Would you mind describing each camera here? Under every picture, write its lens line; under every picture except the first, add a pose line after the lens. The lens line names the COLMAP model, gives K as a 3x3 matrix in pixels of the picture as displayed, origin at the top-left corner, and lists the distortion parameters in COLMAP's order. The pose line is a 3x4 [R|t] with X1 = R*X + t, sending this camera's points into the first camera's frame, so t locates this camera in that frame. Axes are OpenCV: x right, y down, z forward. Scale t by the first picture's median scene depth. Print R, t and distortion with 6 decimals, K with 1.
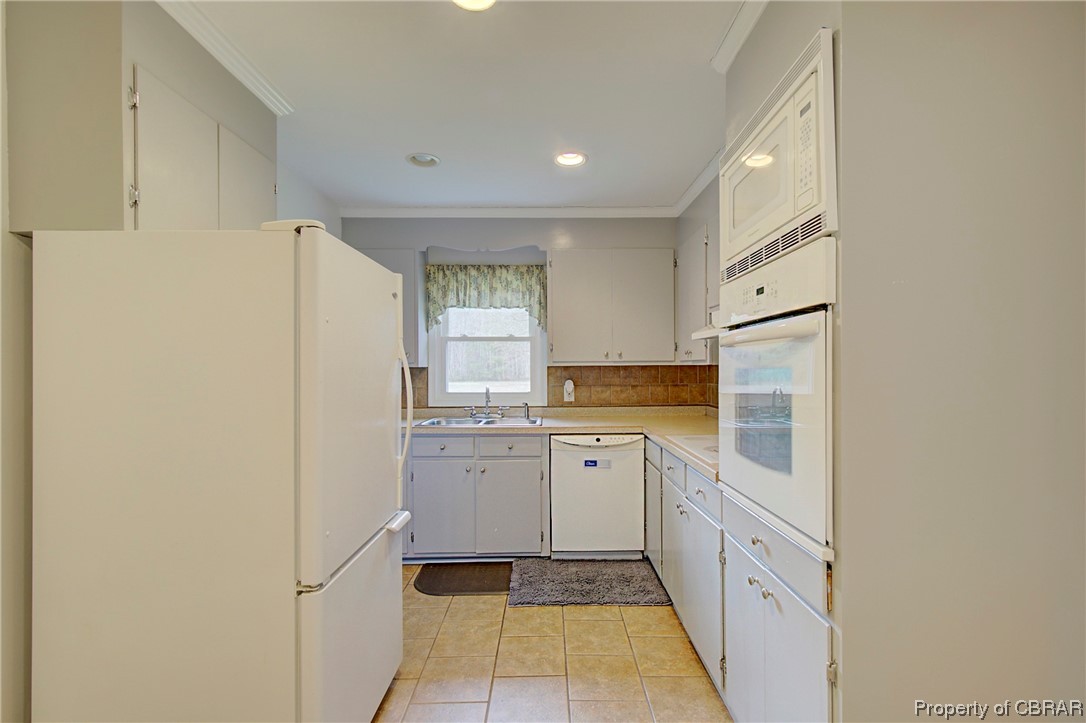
lens RADIAL K [[499.0, 0, 547.4], [0, 499.0, 364.2], [0, 0, 1]] dist [-0.001185, -0.000257]
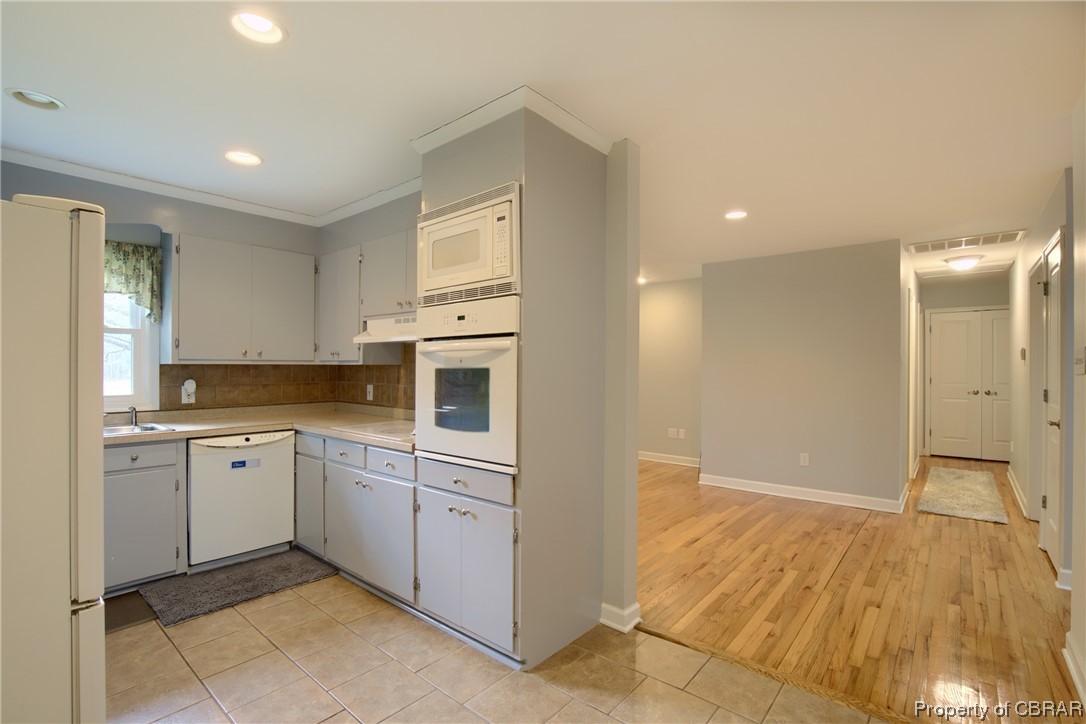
lens RADIAL K [[499.0, 0, 547.4], [0, 499.0, 364.7], [0, 0, 1]] dist [-0.001185, -0.000257]
pose [[0.662194, 0.011019, 0.749251, -0.247091], [-0.012109, 0.999919, -0.004004, 0.000231], [-0.749234, -0.006422, 0.662274, -0.099201]]
